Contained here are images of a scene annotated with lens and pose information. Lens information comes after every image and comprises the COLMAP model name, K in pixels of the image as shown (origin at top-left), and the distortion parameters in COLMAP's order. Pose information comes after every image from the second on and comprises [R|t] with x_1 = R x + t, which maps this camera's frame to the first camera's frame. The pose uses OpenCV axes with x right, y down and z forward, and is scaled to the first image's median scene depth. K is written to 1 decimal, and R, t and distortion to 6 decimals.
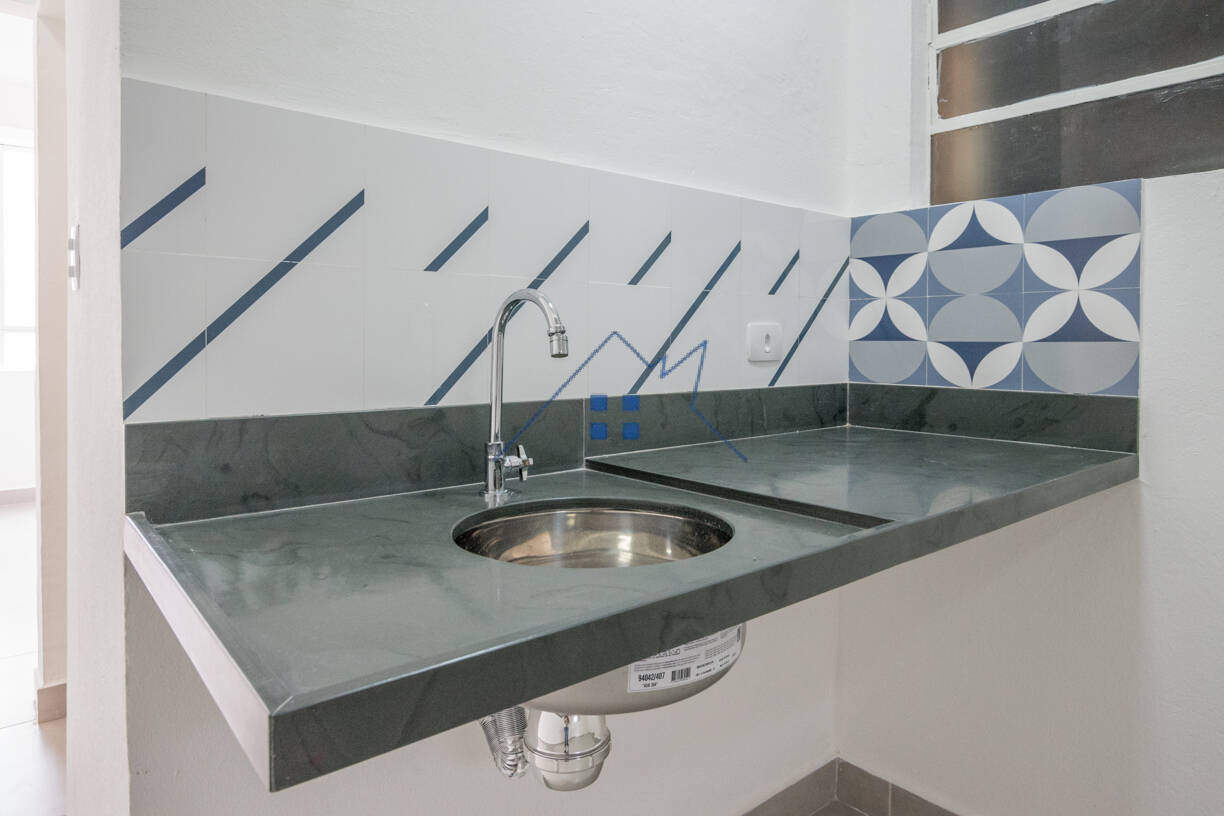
lens RADIAL K [[729.2, 0, 632.0], [0, 729.2, 358.8], [0, 0, 1]] dist [-0.008468, -0.000092]
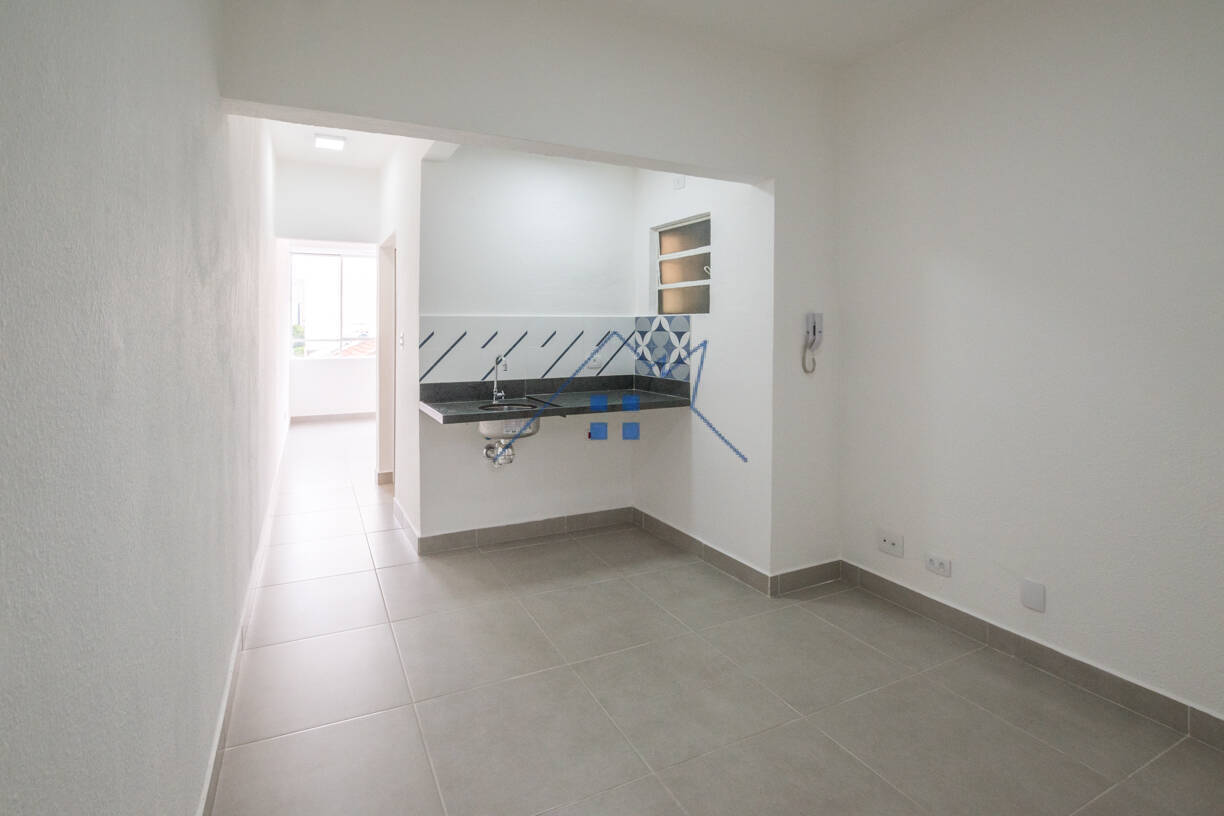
lens RADIAL K [[573.7, 0, 604.6], [0, 573.7, 333.0], [0, 0, 1]] dist [-0.013681, 0.000256]
pose [[0.976473, -0.001100, -0.215636, 0.781057], [-0.001805, 0.999910, -0.013273, -0.116445], [0.215632, 0.013349, 0.976384, -1.438930]]
